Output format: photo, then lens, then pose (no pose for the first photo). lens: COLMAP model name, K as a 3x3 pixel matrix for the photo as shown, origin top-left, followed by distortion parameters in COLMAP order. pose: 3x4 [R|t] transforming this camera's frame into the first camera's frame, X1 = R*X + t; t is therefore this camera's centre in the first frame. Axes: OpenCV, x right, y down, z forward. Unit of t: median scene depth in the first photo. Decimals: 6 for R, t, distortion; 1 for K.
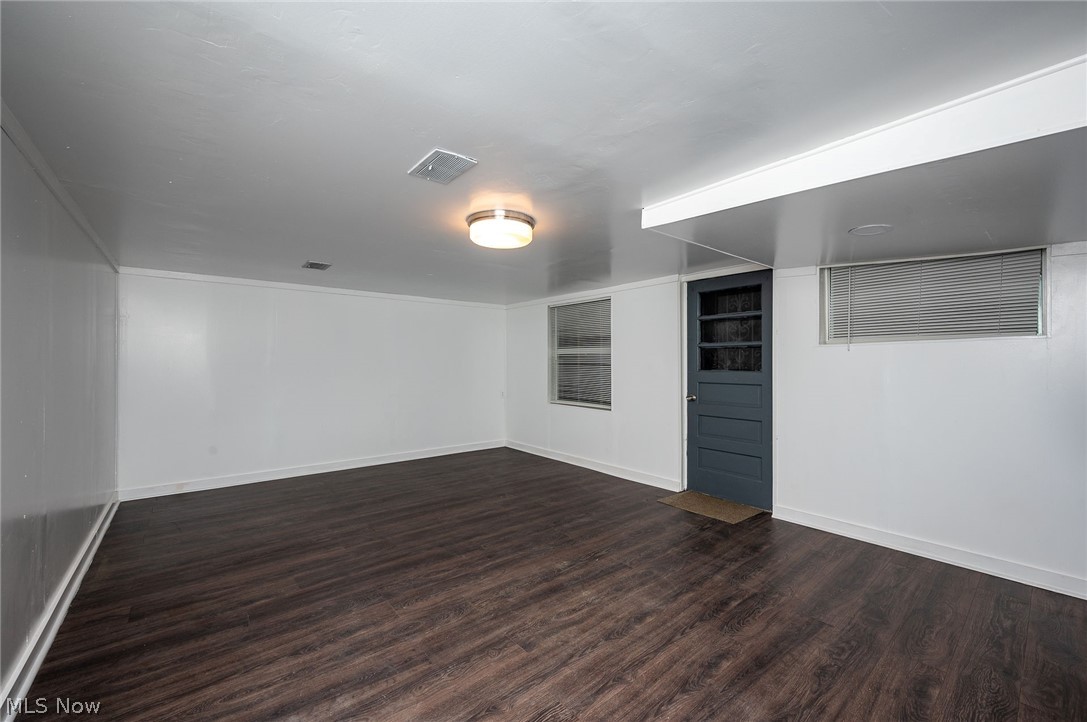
lens RADIAL K [[436.8, 0, 539.6], [0, 436.8, 358.1], [0, 0, 1]] dist [-0.001540, 0.000393]
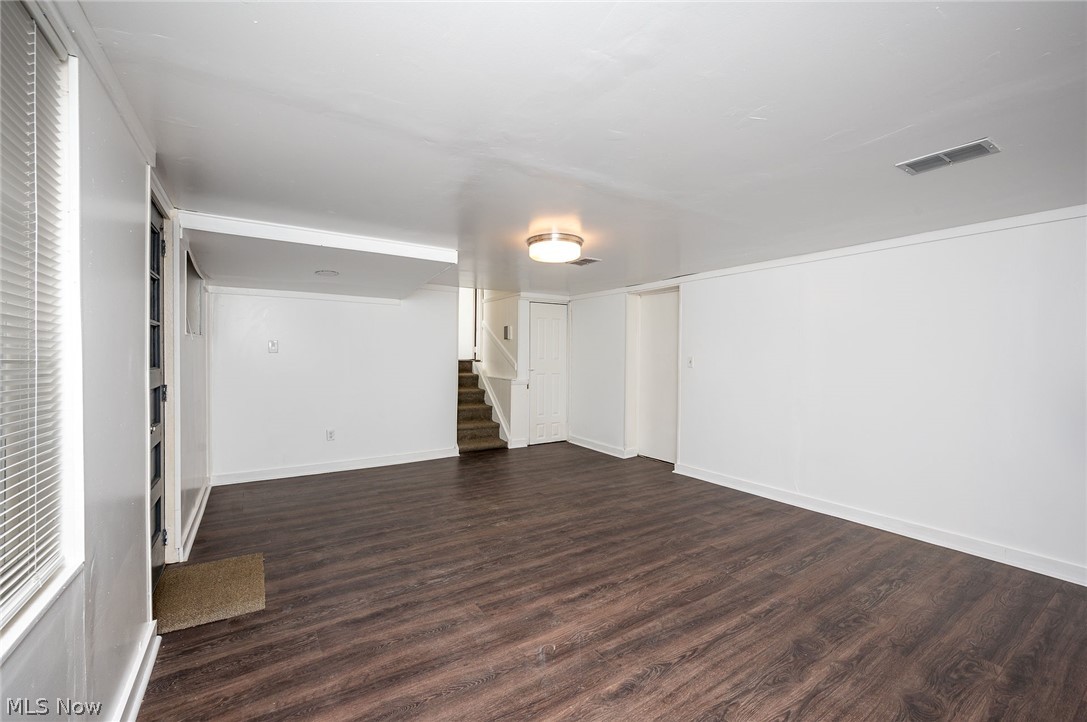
lens RADIAL K [[436.8, 0, 539.6], [0, 436.8, 358.1], [0, 0, 1]] dist [-0.001540, 0.000393]
pose [[-0.993947, -0.007983, 0.109566, -0.180938], [-0.008574, 0.999951, -0.004922, 0.025595], [-0.109521, -0.005832, -0.993967, 2.193357]]
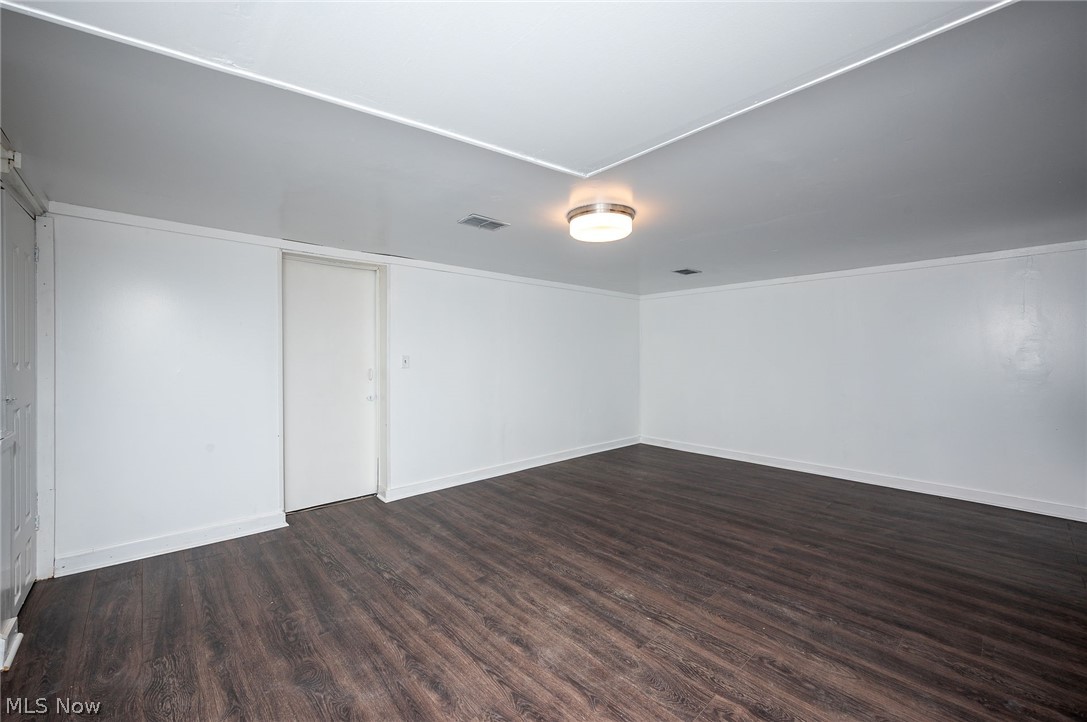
lens RADIAL K [[436.8, 0, 539.6], [0, 436.8, 358.1], [0, 0, 1]] dist [-0.001540, 0.000393]
pose [[0.047505, 0.005280, -0.998857, 0.900282], [0.011440, 0.999918, 0.005830, 0.006064], [0.998805, -0.011703, 0.047441, 0.805522]]
